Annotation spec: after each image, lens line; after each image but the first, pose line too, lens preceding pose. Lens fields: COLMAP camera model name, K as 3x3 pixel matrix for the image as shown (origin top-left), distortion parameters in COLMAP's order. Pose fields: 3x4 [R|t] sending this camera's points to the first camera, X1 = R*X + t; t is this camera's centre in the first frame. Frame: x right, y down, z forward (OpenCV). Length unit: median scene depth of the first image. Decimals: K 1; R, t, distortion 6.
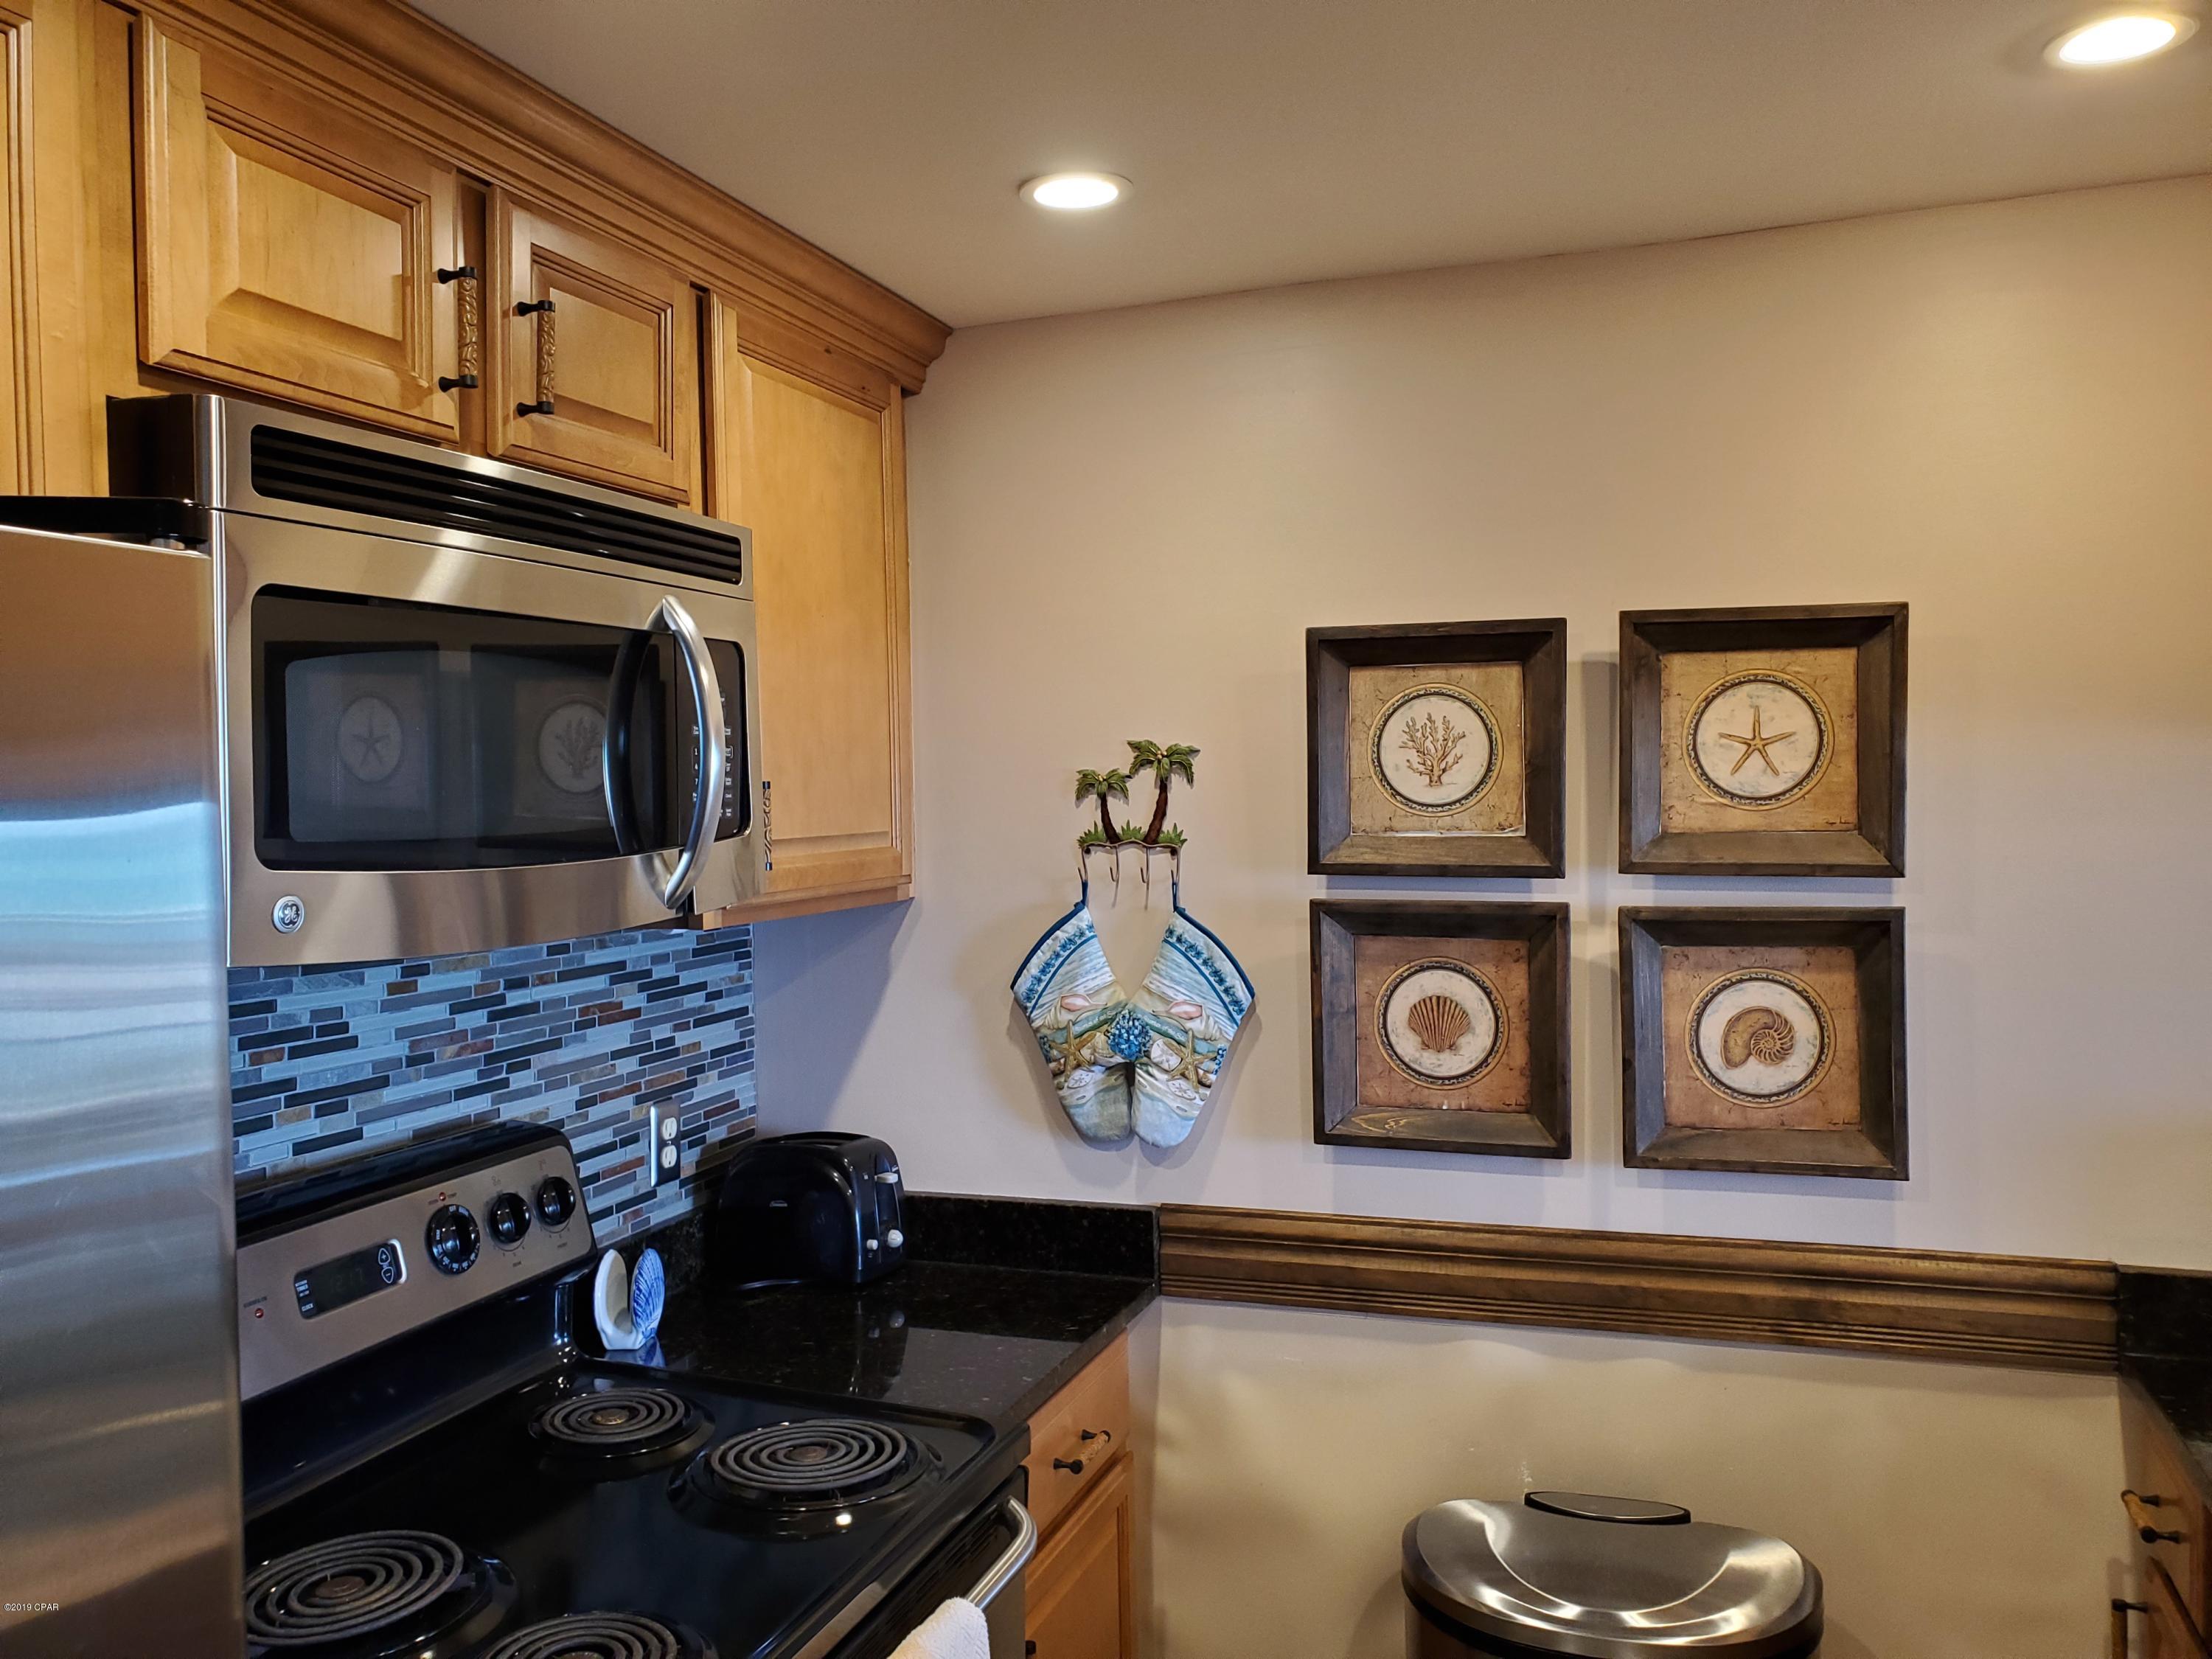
lens RADIAL K [[1733.2, 0, 1106.0], [0, 1733.2, 829.5], [0, 0, 1]] dist [0.037487, 0.000112]
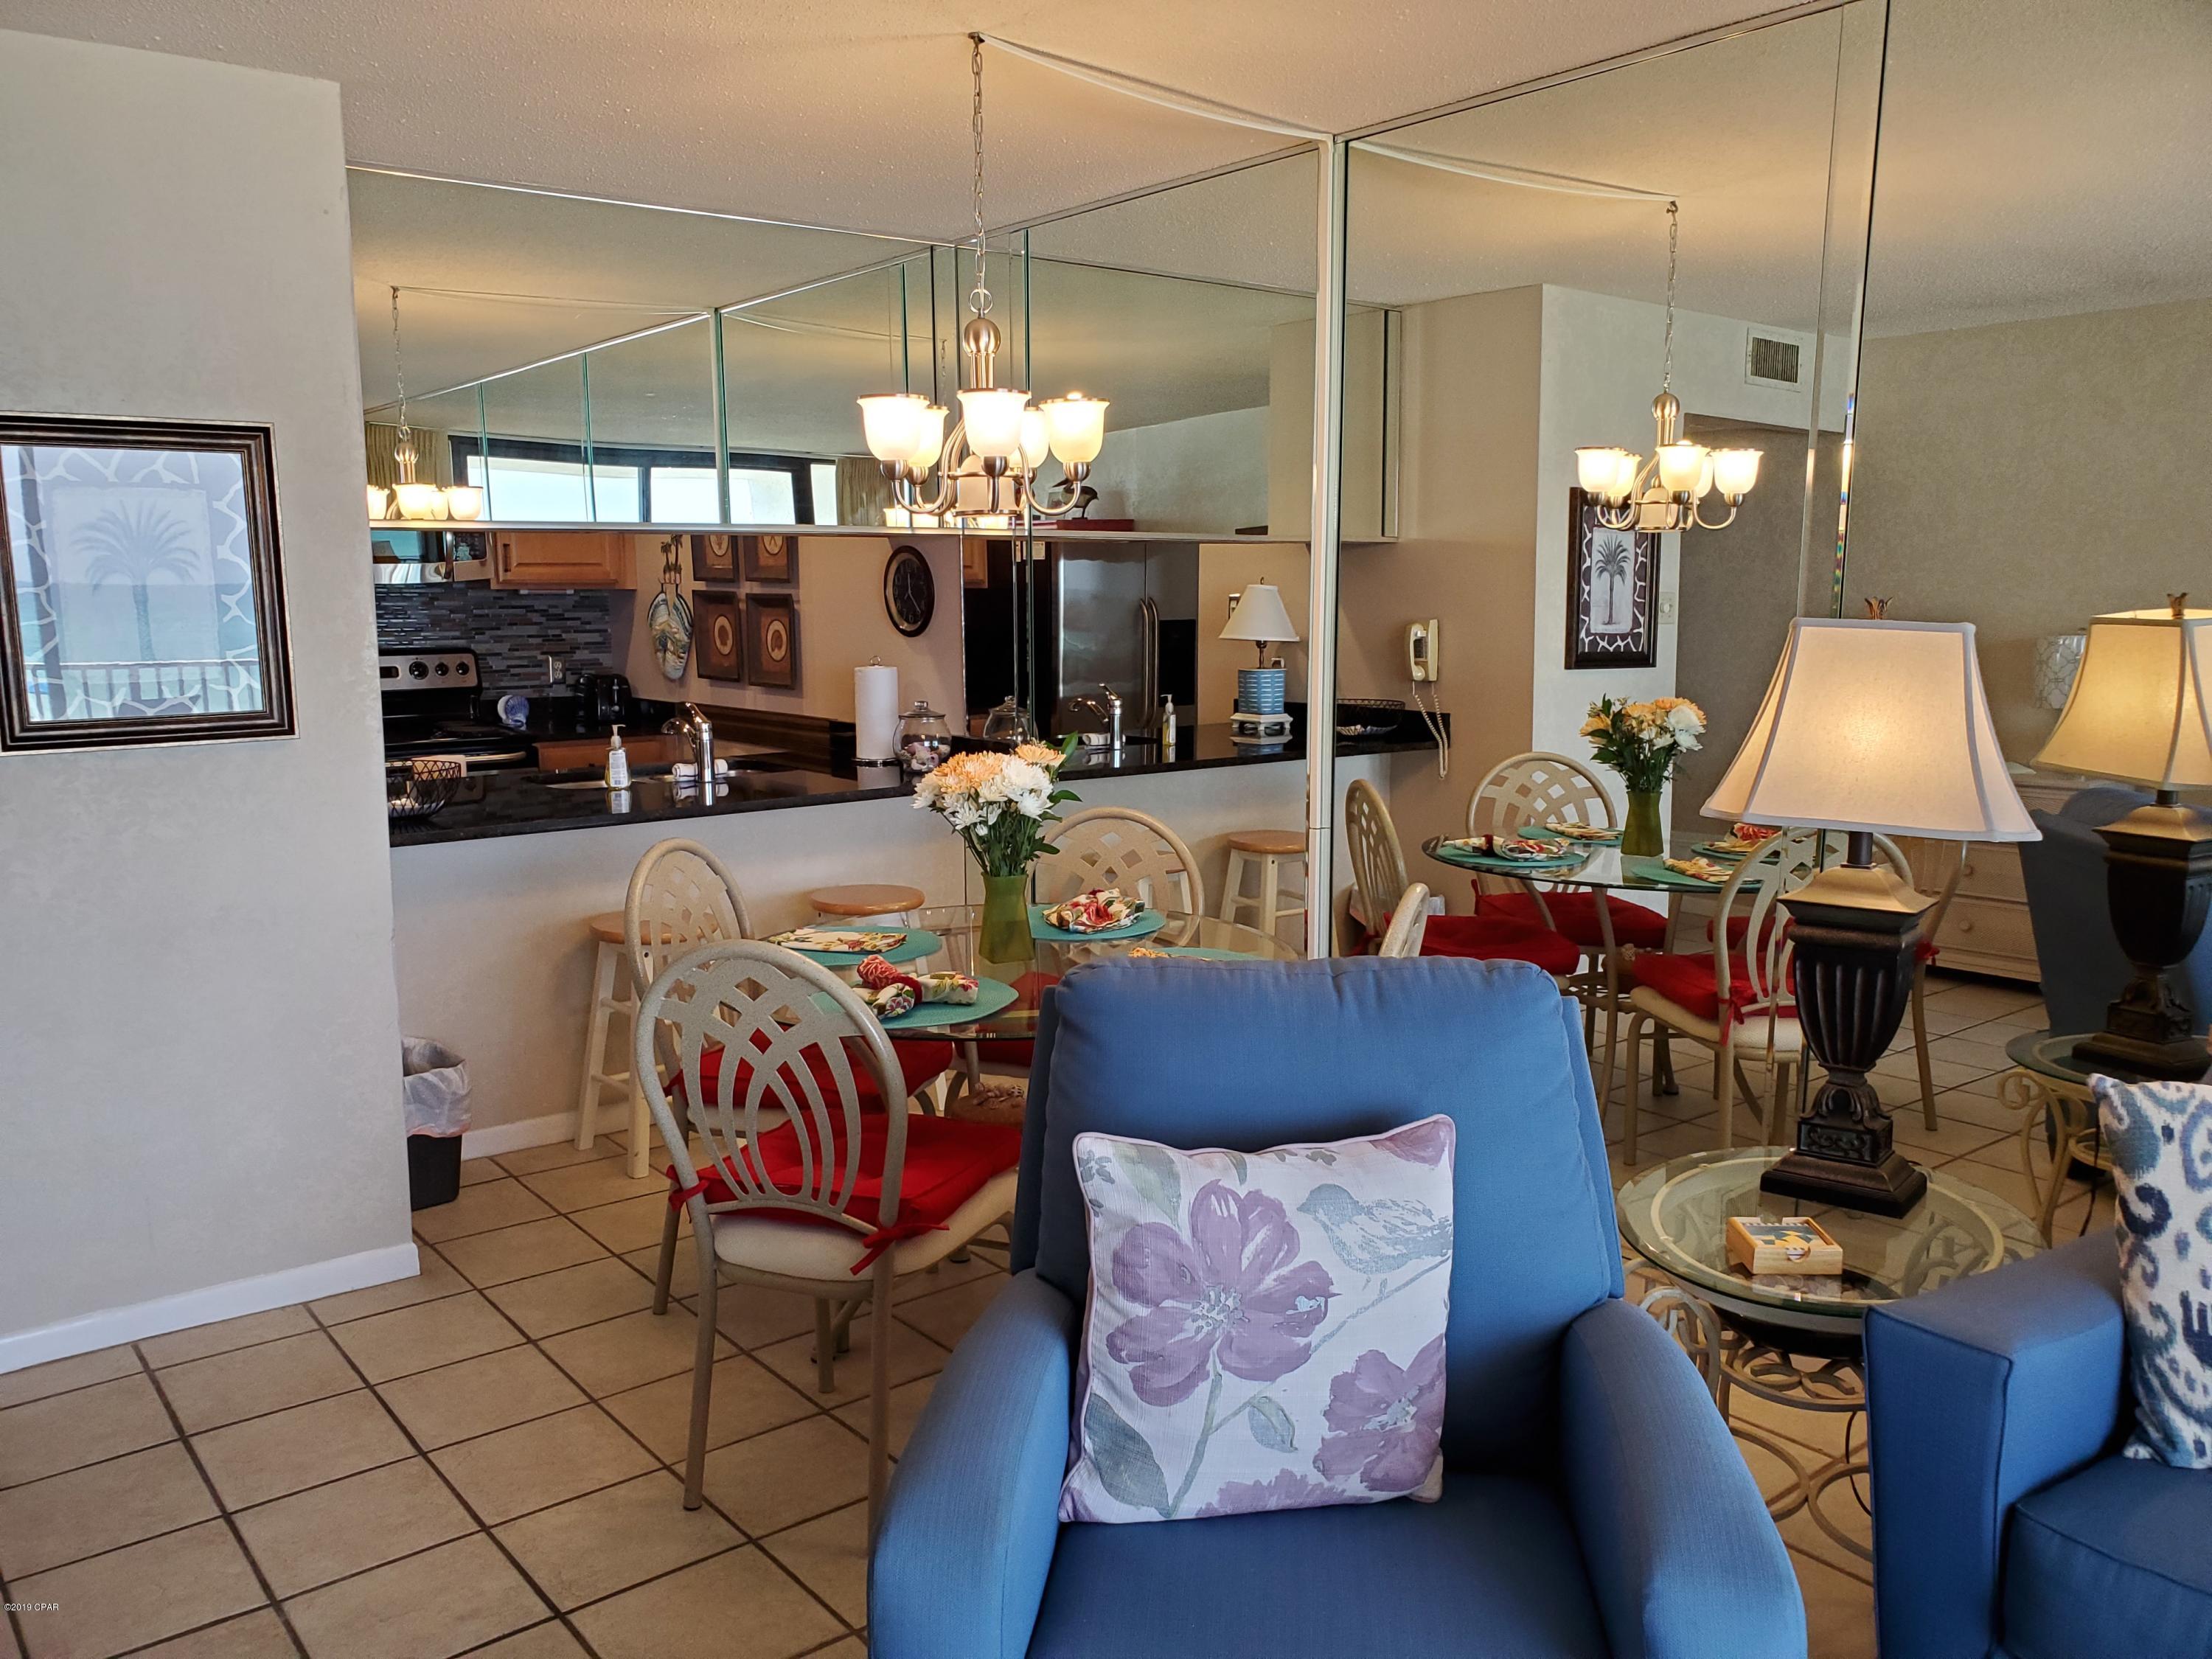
lens RADIAL K [[1724.1, 0, 1094.6], [0, 1724.1, 876.2], [0, 0, 1]] dist [0.055393, -0.005566]
pose [[0.835060, 0.108873, -0.539279, 2.336580], [-0.025919, 0.986920, 0.159111, 0.037492], [0.549548, -0.118889, 0.826959, -1.061160]]
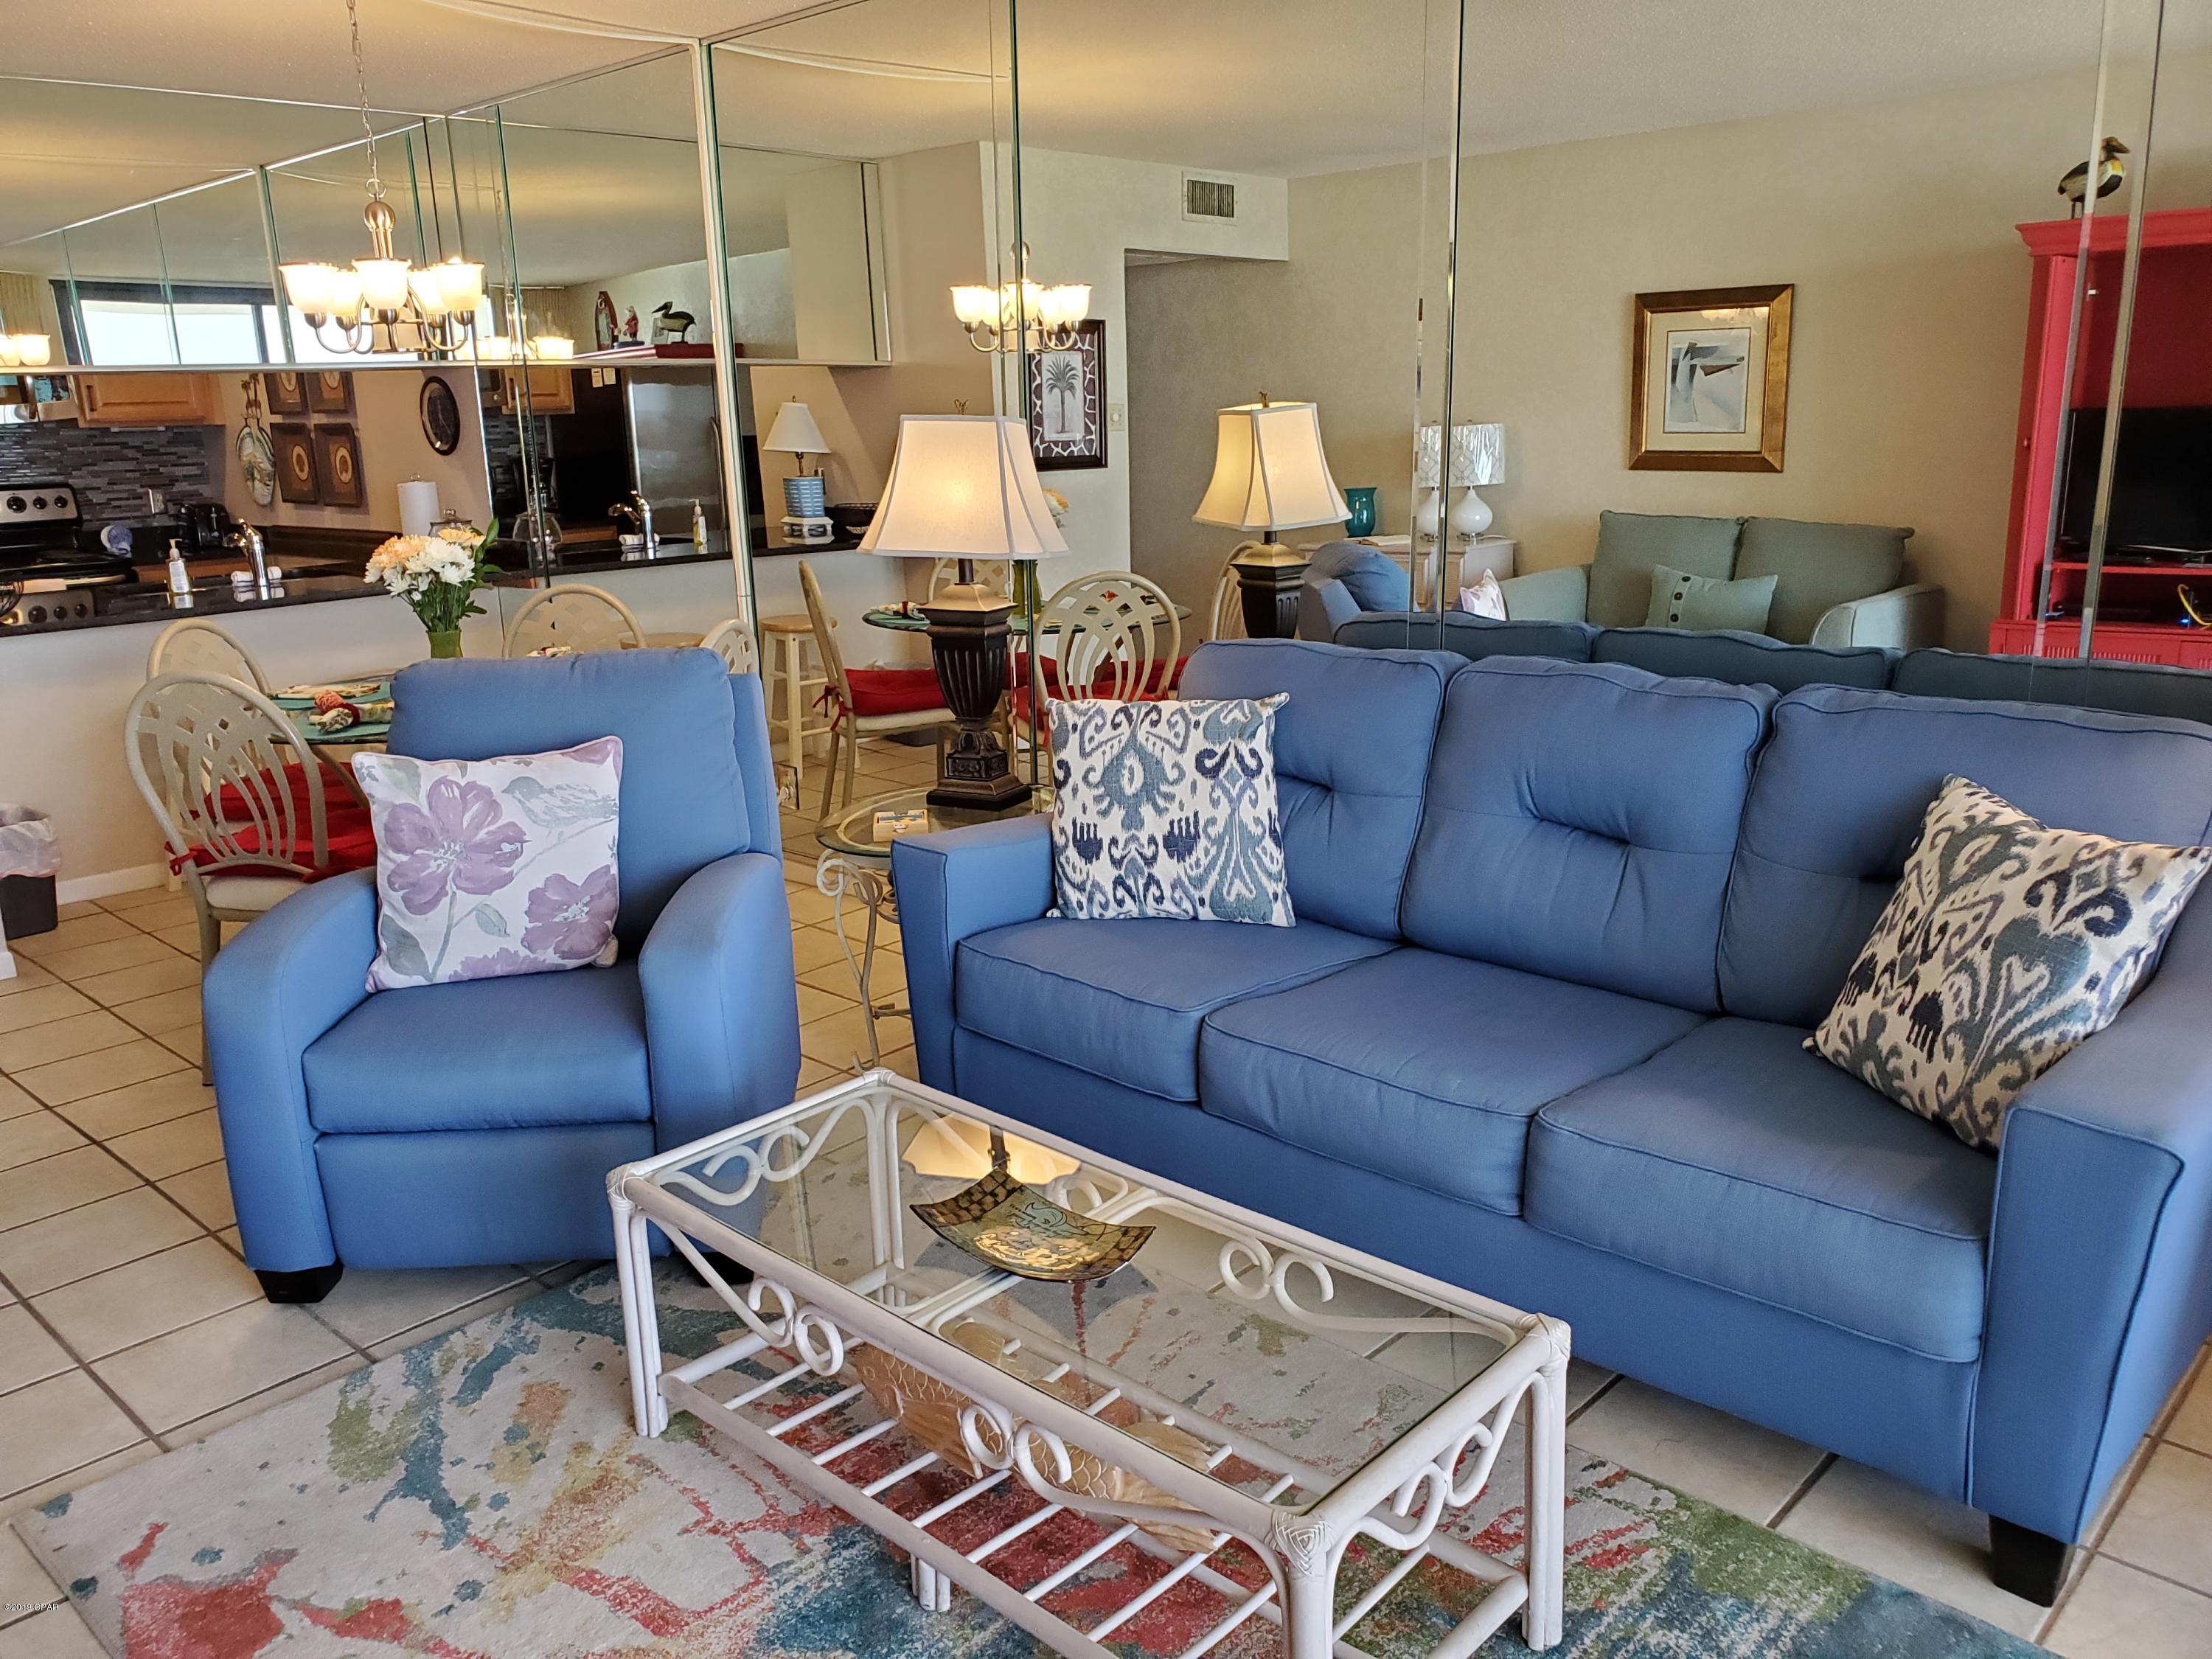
lens RADIAL K [[1706.1, 0, 1043.7], [0, 1706.1, 837.2], [0, 0, 1]] dist [0.042498, 0.003156]
pose [[0.896671, 0.097065, -0.431925, 2.943877], [0.008542, 0.971692, 0.236098, 0.046630], [0.442615, -0.215392, 0.870459, -1.323691]]
